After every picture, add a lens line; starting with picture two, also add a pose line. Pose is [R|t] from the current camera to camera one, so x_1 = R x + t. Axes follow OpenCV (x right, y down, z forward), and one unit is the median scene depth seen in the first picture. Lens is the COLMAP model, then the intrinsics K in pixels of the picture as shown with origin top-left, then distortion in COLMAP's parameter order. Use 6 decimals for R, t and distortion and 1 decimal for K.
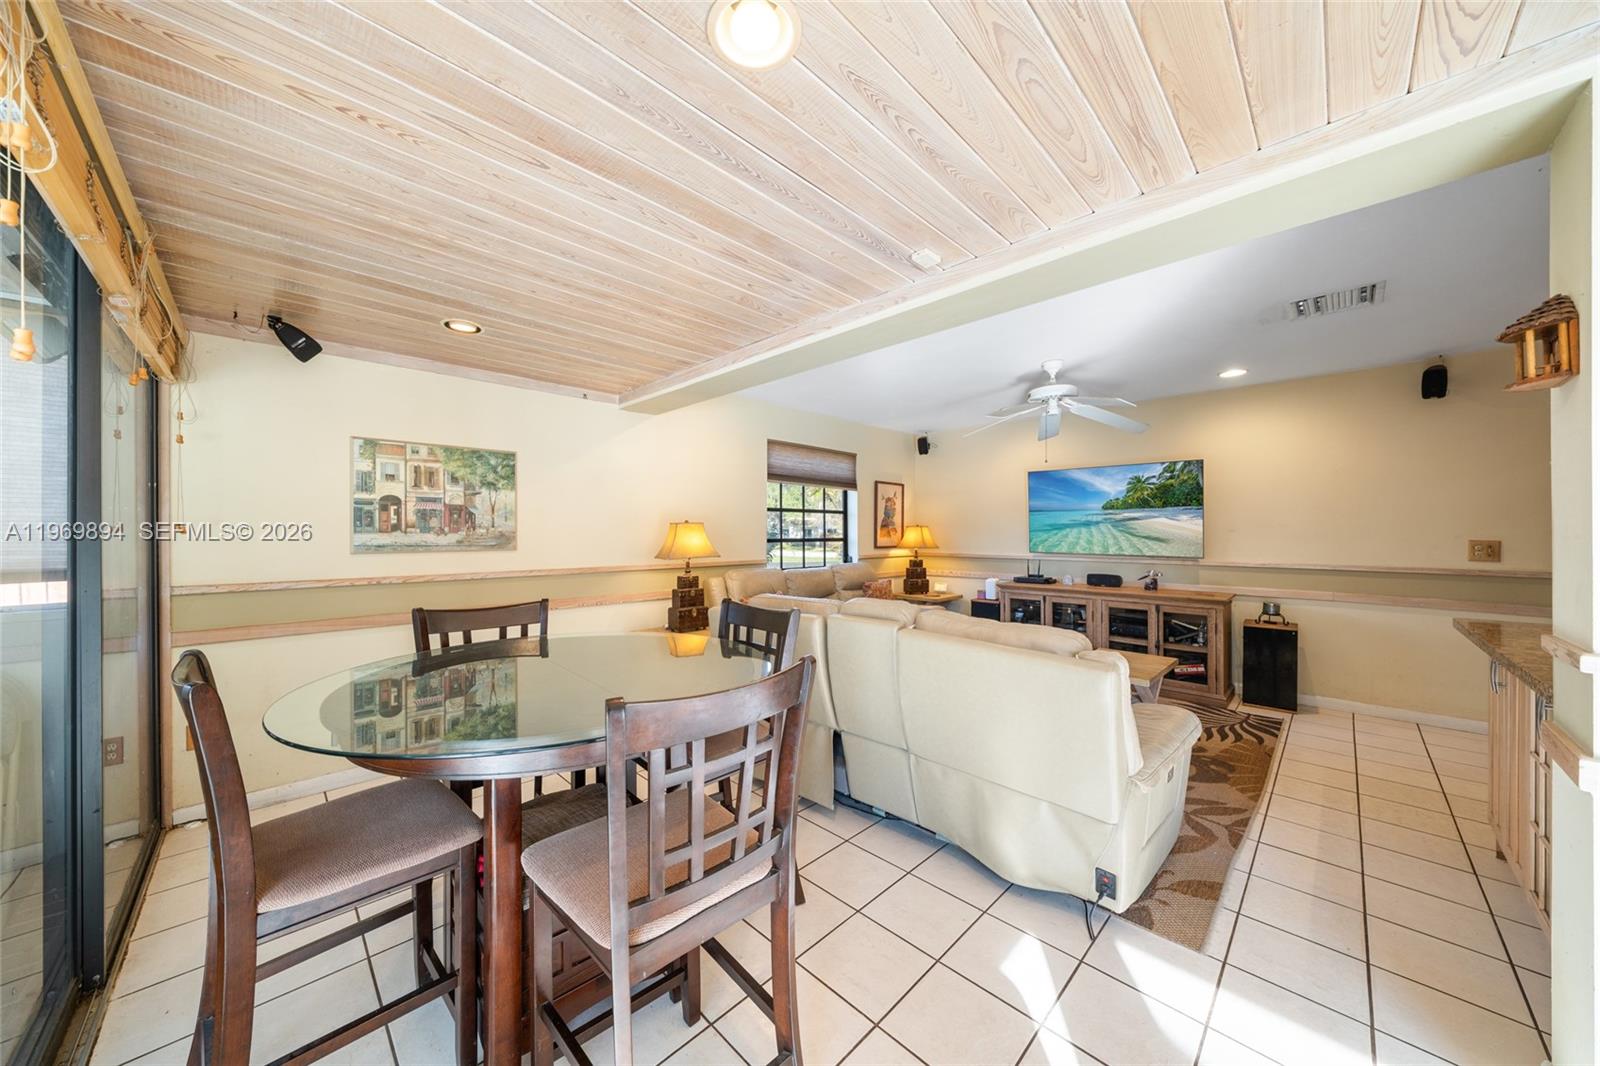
lens RADIAL K [[553.8, 0, 785.7], [0, 553.8, 530.4], [0, 0, 1]] dist [-0.002098, 0.000004]
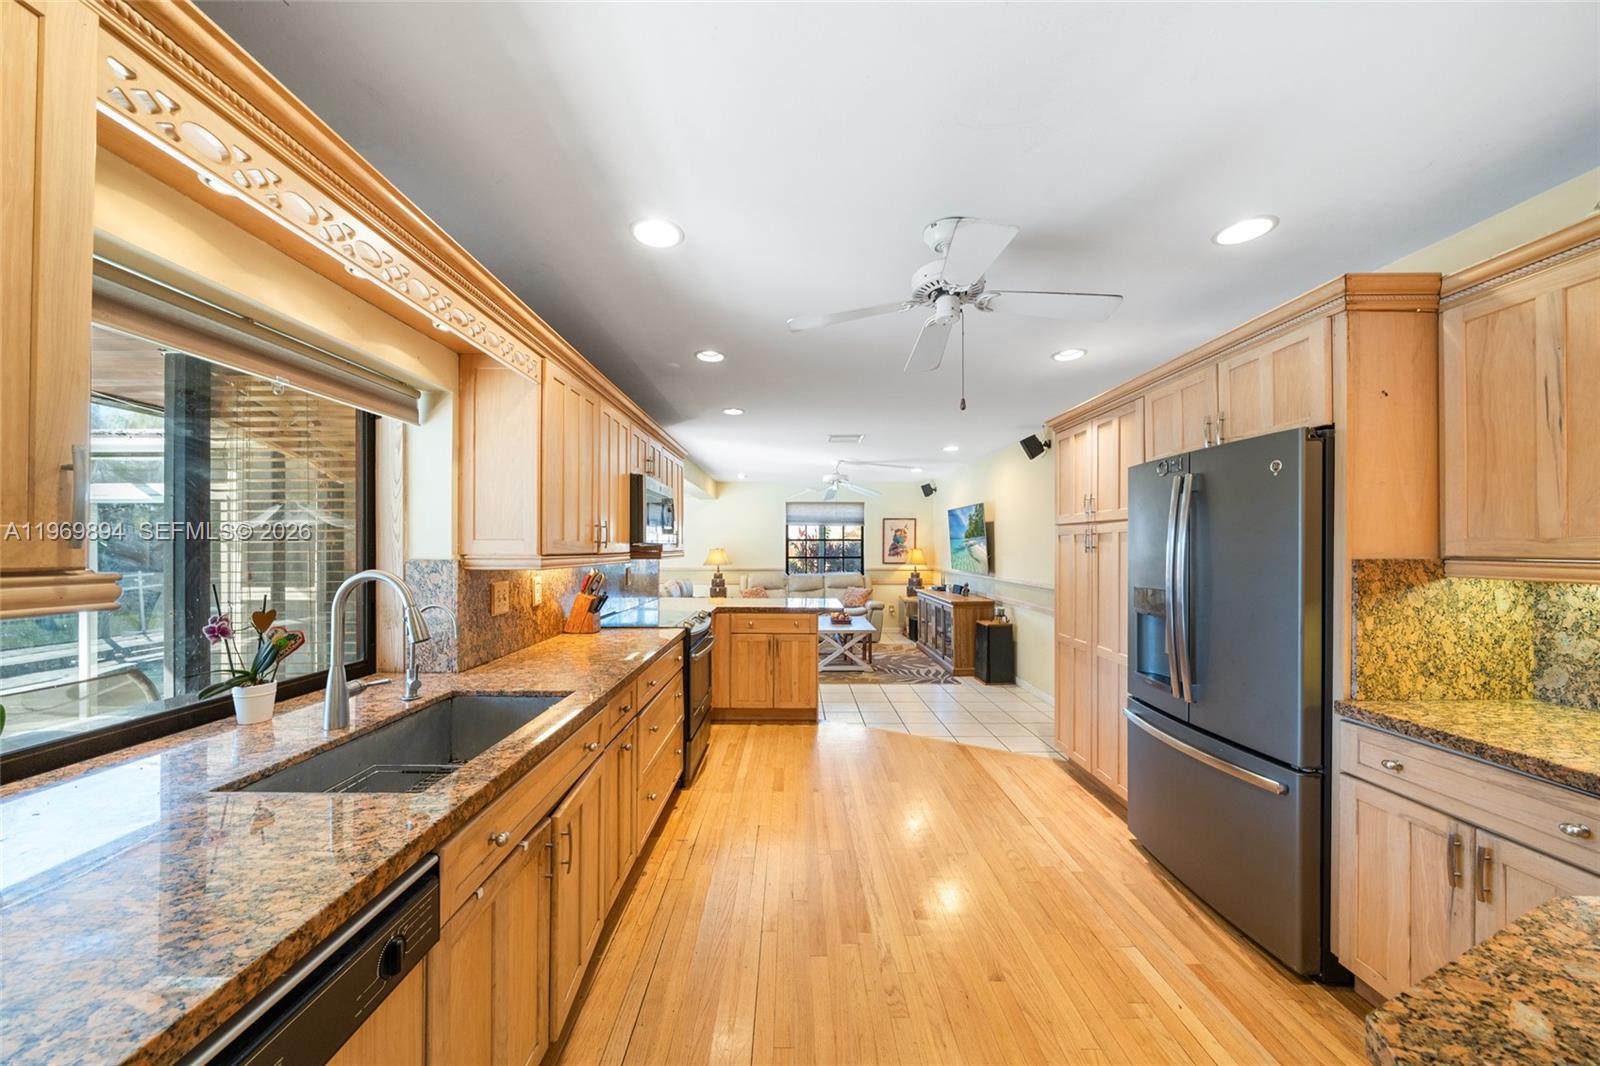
lens RADIAL K [[553.8, 0, 787.8], [0, 553.8, 546.3], [0, 0, 1]] dist [-0.002098, 0.000004]
pose [[0.711905, -0.003288, -0.702268, 1.322134], [0.002877, 0.999994, -0.001766, -0.016926], [0.702270, -0.000763, 0.711911, -0.311536]]
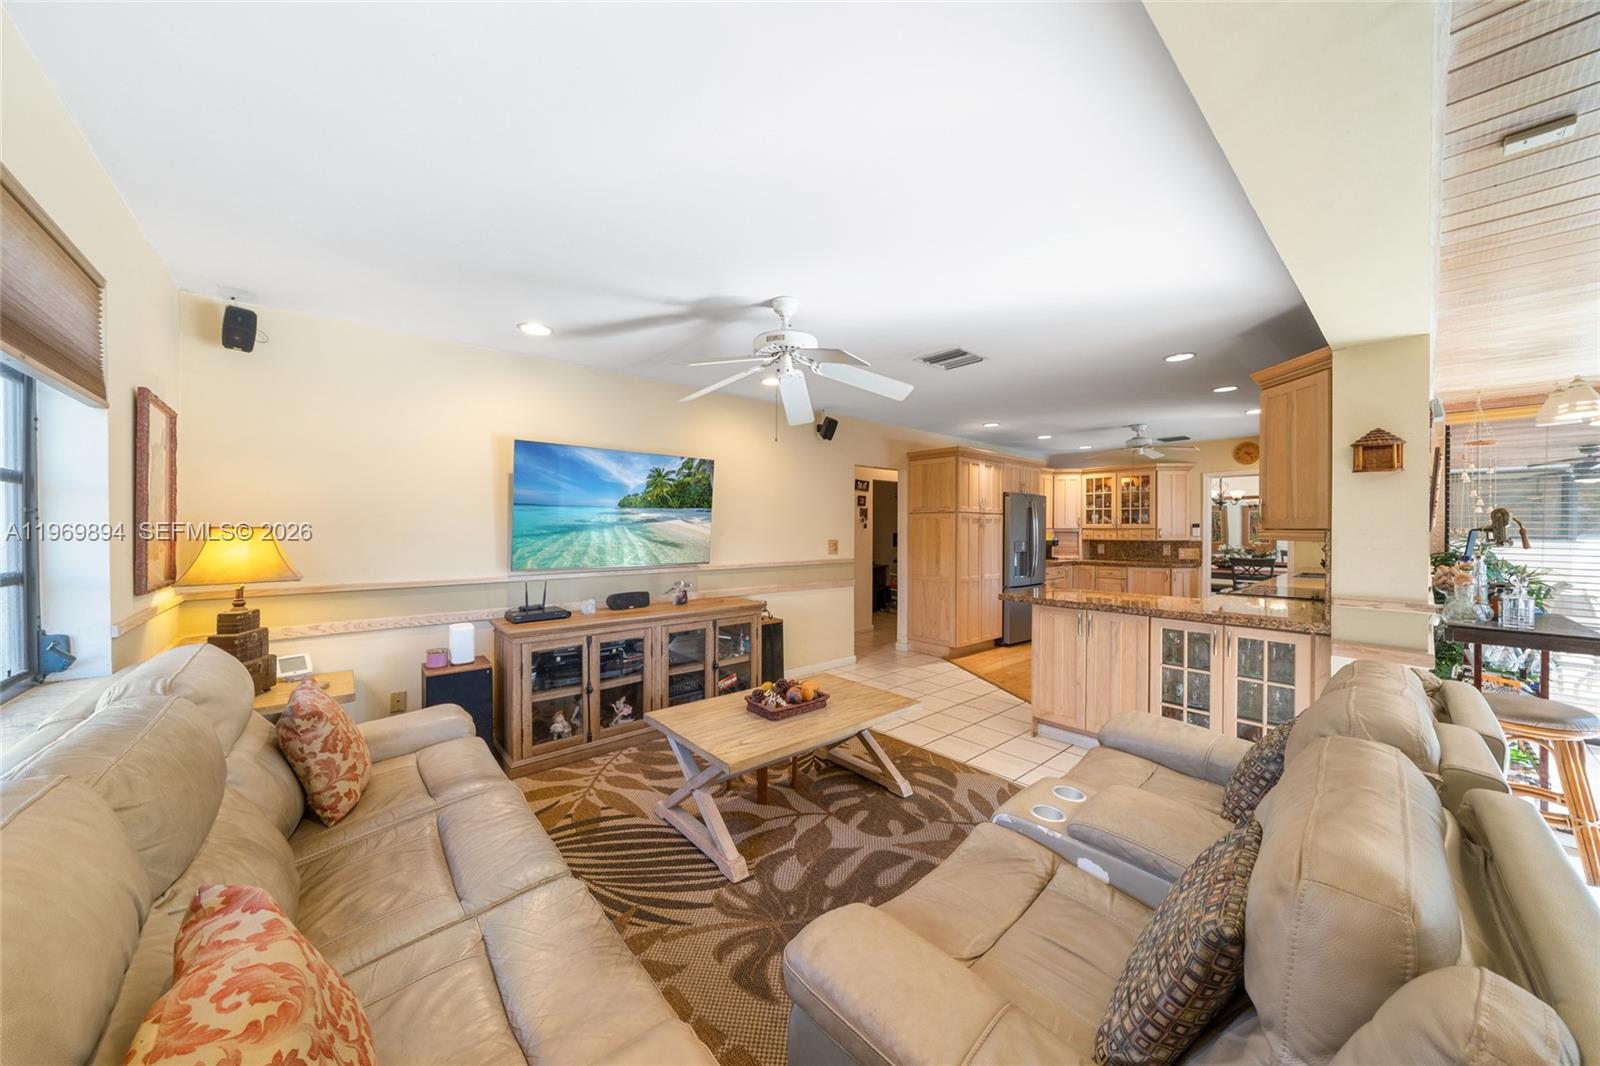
lens RADIAL K [[553.8, 0, 808.2], [0, 553.8, 526.6], [0, 0, 1]] dist [-0.002098, 0.000004]
pose [[0.058141, -0.003258, 0.998303, -0.181969], [-0.006474, 0.999972, 0.003640, -0.016932], [-0.998287, -0.006675, 0.058118, 0.756279]]
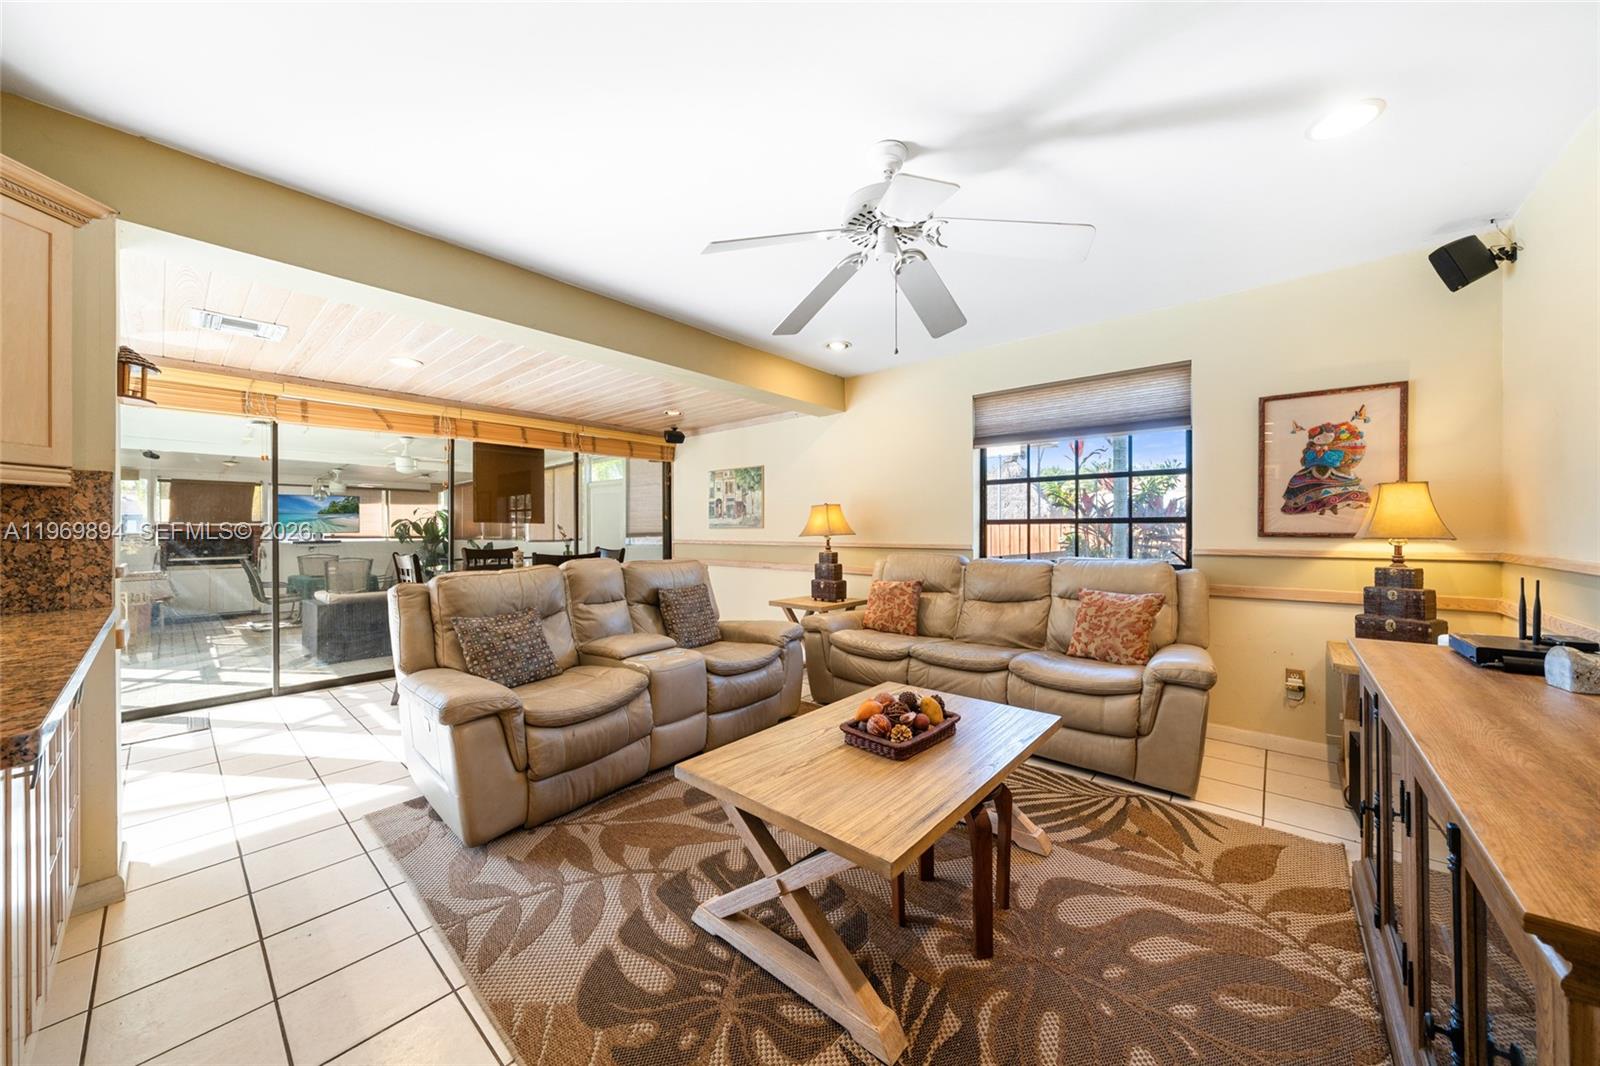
lens RADIAL K [[553.8, 0, 793.5], [0, 553.8, 526.8], [0, 0, 1]] dist [-0.002098, 0.000004]
pose [[0.071410, -0.003506, -0.997441, 0.795939], [0.008268, 0.999962, -0.002923, 0.027727], [0.997413, -0.008038, 0.071436, 0.715586]]
